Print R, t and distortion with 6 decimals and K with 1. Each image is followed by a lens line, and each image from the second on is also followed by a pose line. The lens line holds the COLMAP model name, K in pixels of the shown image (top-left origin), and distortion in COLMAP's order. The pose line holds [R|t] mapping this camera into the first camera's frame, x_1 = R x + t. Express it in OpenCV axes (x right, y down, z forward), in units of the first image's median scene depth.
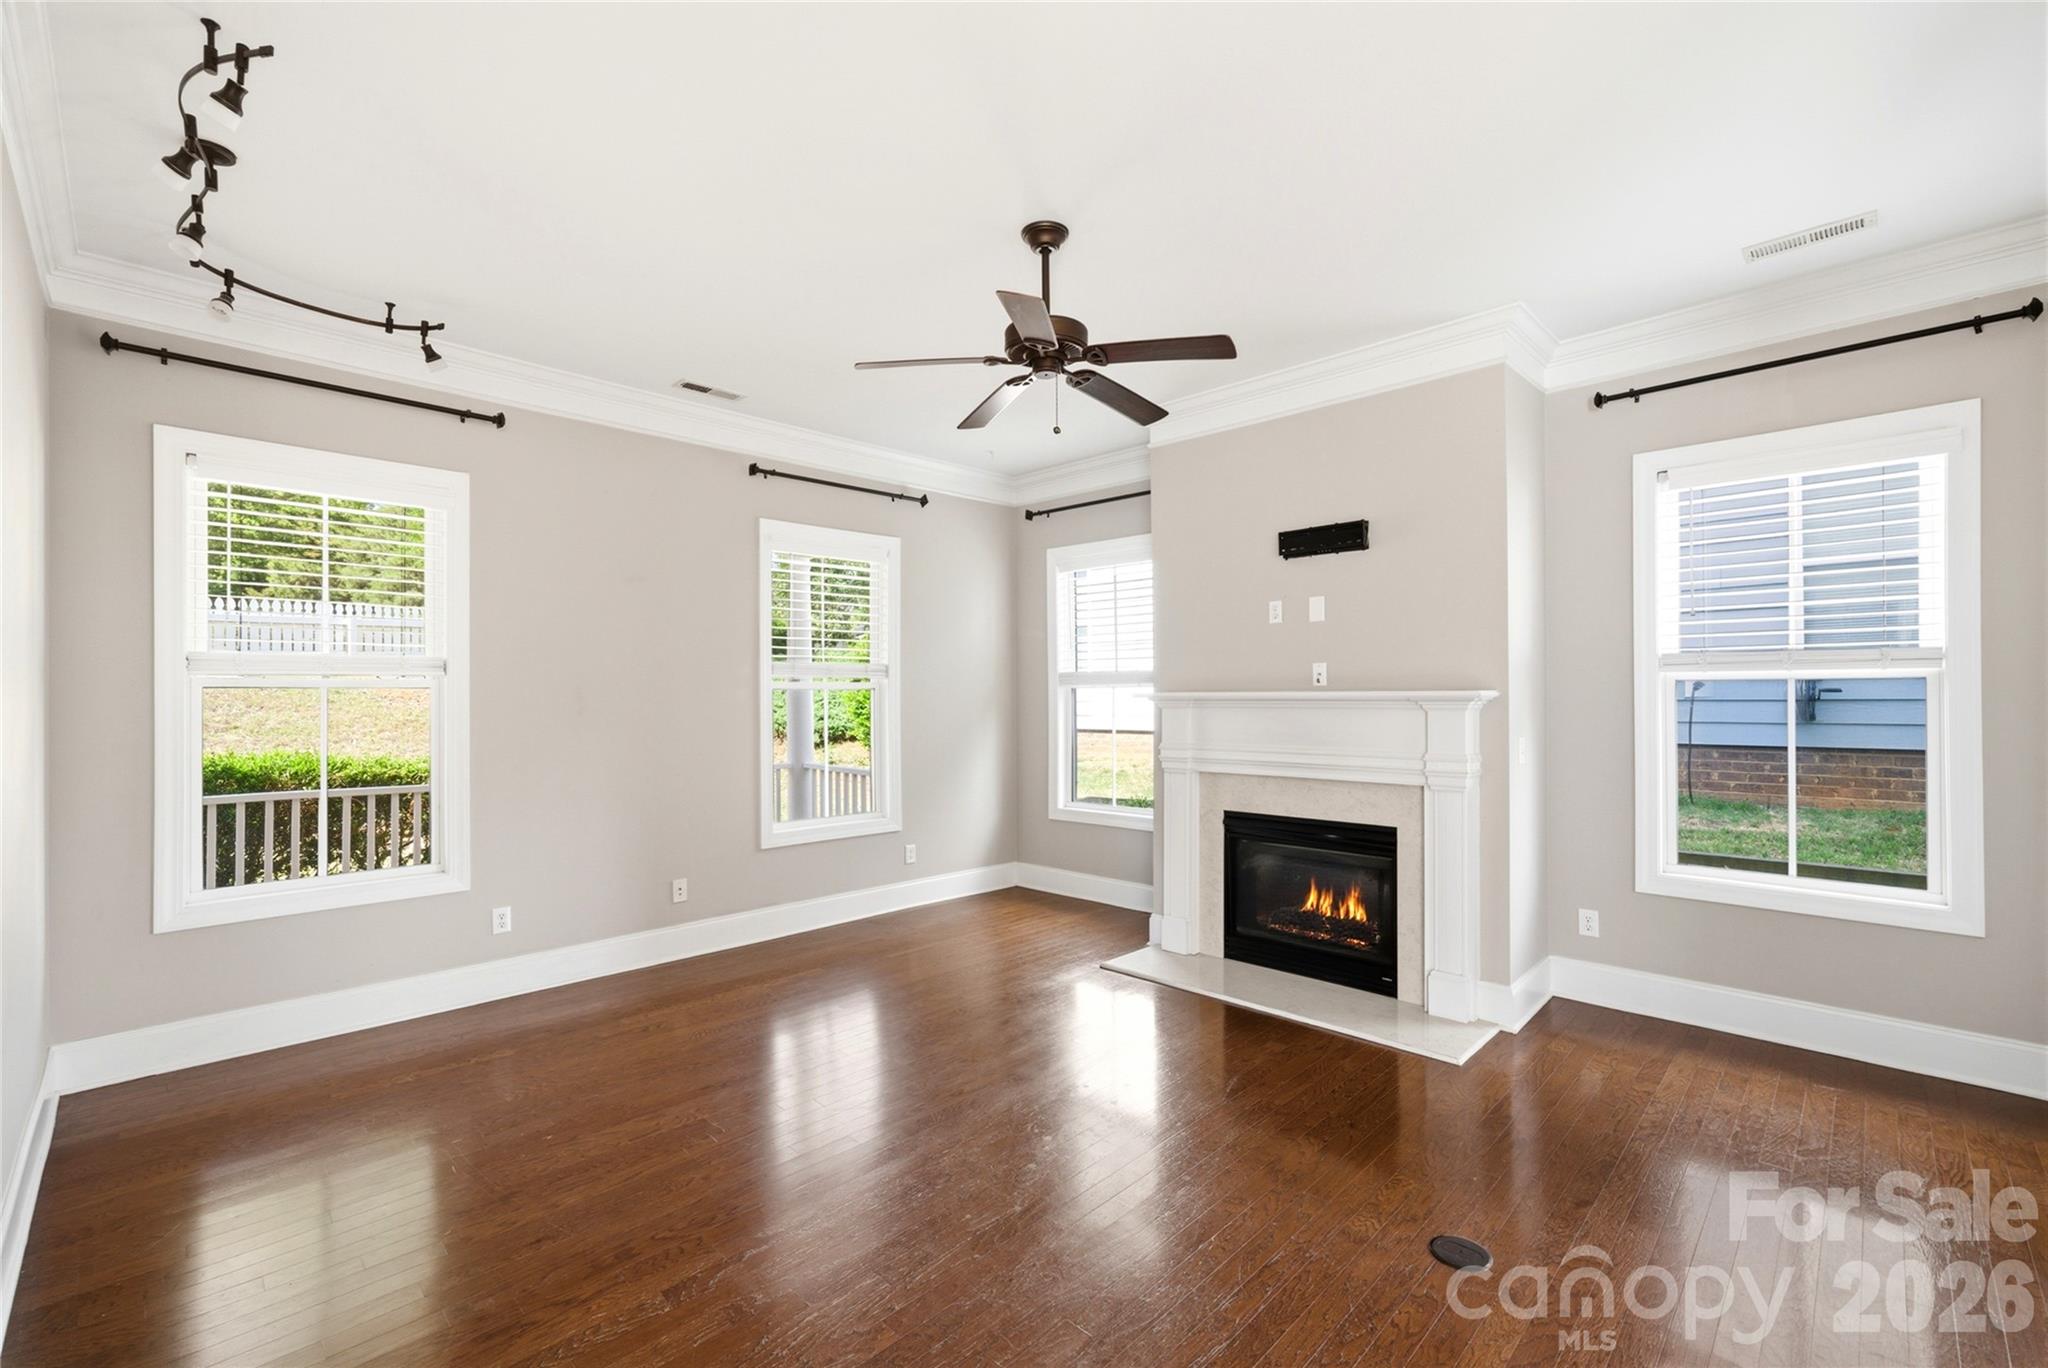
lens RADIAL K [[862.5, 0, 1000.1], [0, 862.5, 712.0], [0, 0, 1]] dist [-0.008946, 0.001038]
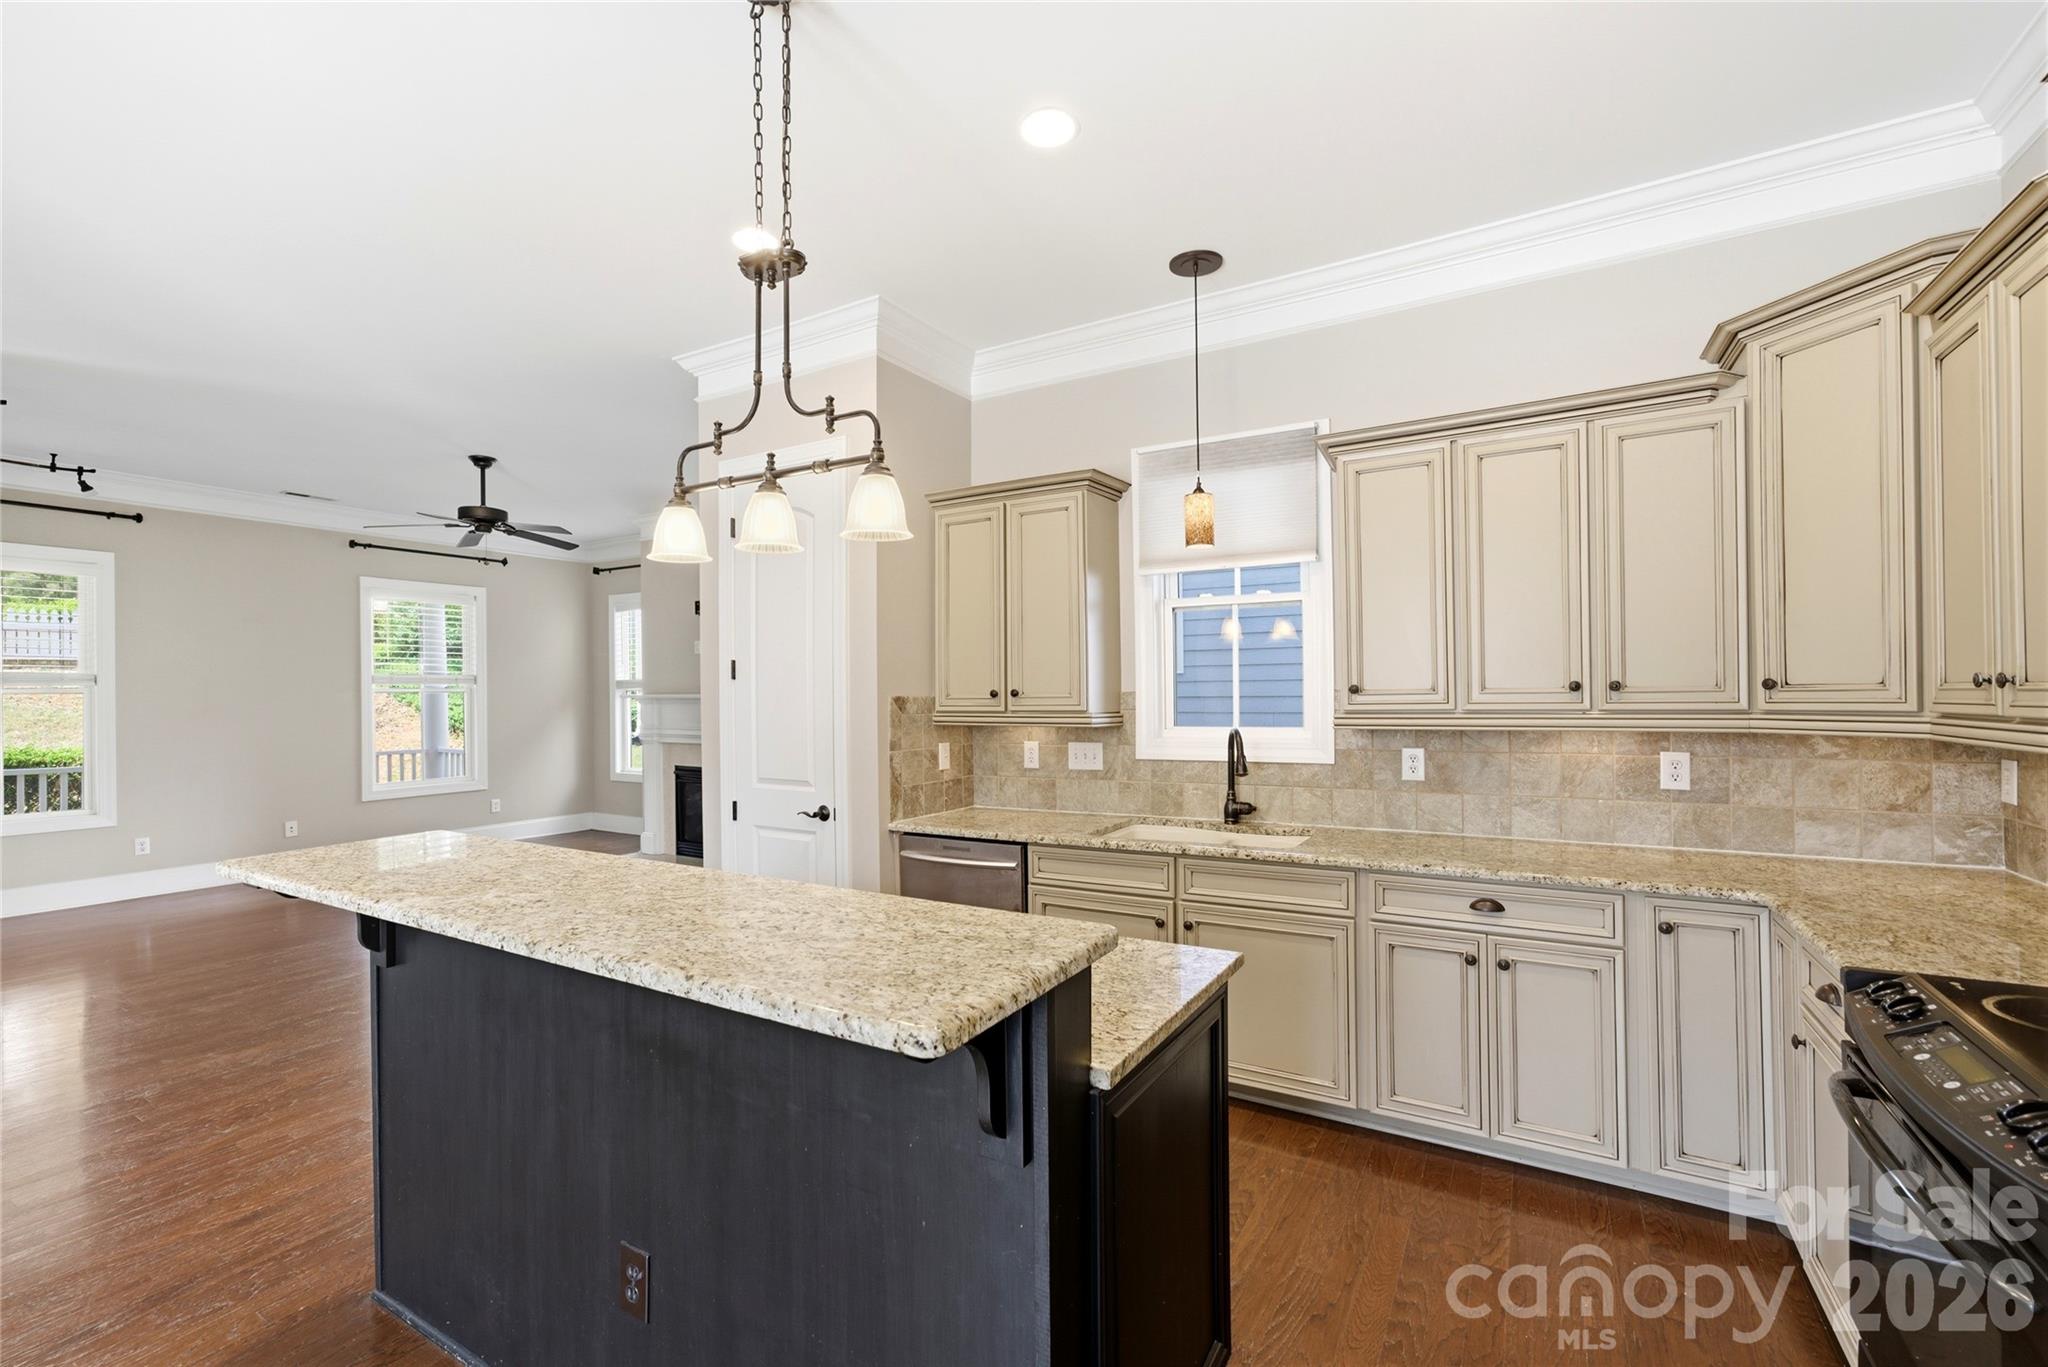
lens RADIAL K [[862.5, 0, 1030.0], [0, 862.5, 703.5], [0, 0, 1]] dist [-0.008946, 0.001038]
pose [[0.963576, -0.006660, 0.267351, 0.530764], [0.007878, 0.999963, -0.003483, 0.006884], [-0.267318, 0.005463, 0.963593, -0.878898]]
